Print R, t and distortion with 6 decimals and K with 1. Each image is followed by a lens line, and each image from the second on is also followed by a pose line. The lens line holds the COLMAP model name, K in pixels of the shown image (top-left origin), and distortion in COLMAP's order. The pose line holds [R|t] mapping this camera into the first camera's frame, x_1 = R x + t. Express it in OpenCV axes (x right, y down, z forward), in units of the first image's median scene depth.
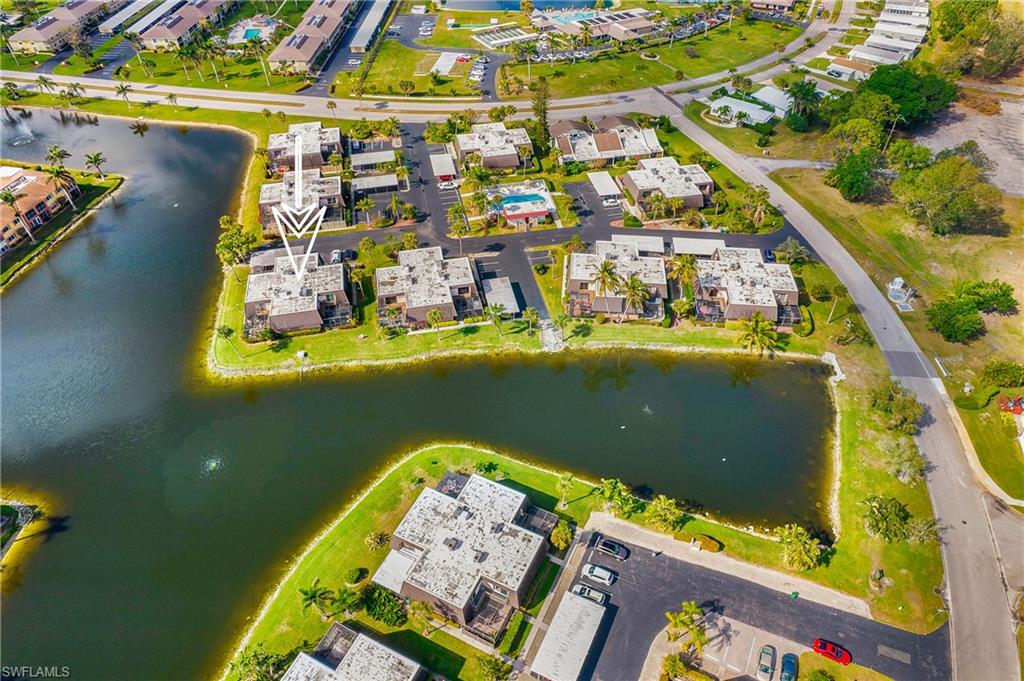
lens RADIAL K [[654.0, 0, 515.8], [0, 654.0, 339.8], [0, 0, 1]] dist [-0.074234, 0.060996]
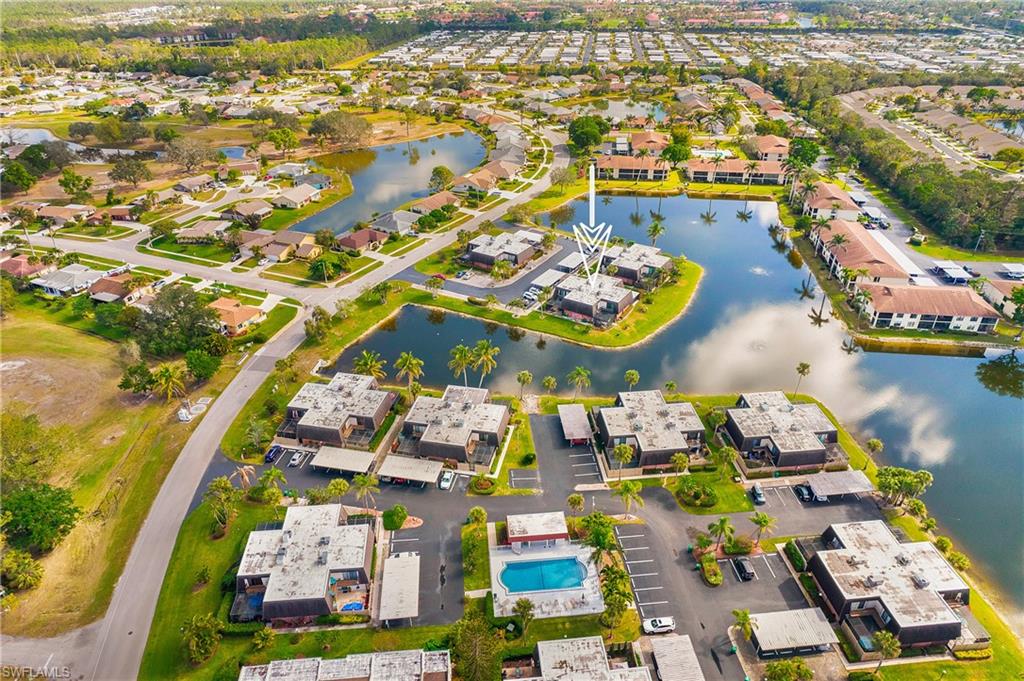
lens RADIAL K [[654.0, 0, 515.8], [0, 654.0, 339.8], [0, 0, 1]] dist [-0.074234, 0.060996]
pose [[-0.994216, -0.045288, 0.097381, -0.027536], [0.080639, 0.284078, 0.955404, -1.204650], [-0.070932, 0.957731, -0.278783, 1.292941]]
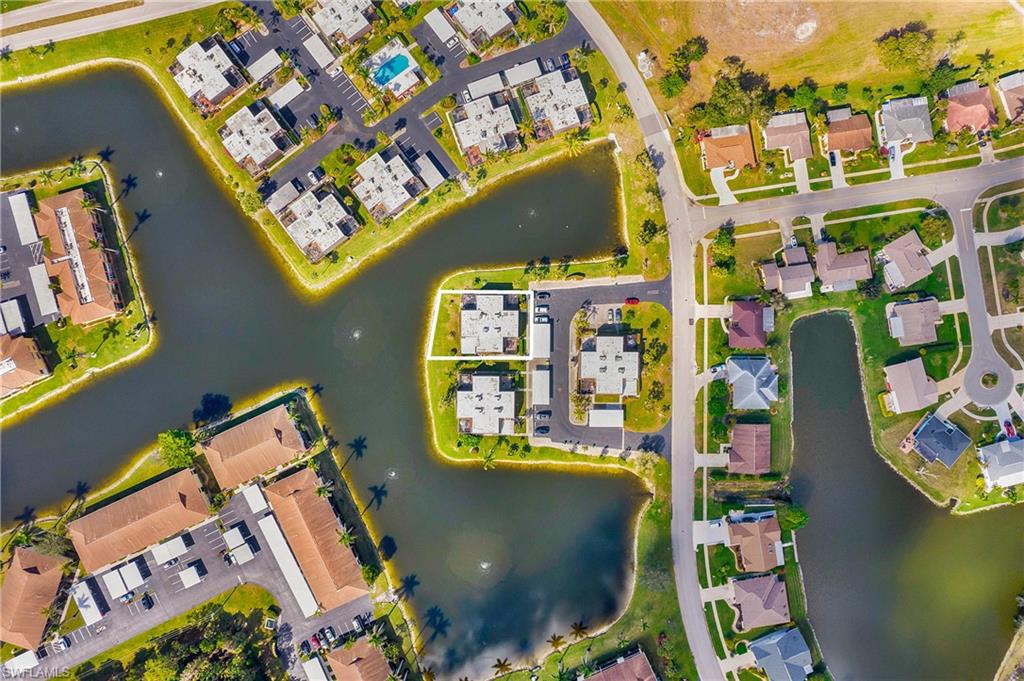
lens RADIAL K [[654.0, 0, 515.8], [0, 654.0, 339.8], [0, 0, 1]] dist [-0.074234, 0.060996]
pose [[0.902385, -0.430807, 0.010300, -0.027201], [0.291695, 0.628240, 0.721268, -1.036951], [-0.317198, -0.647858, 0.692579, -0.571042]]
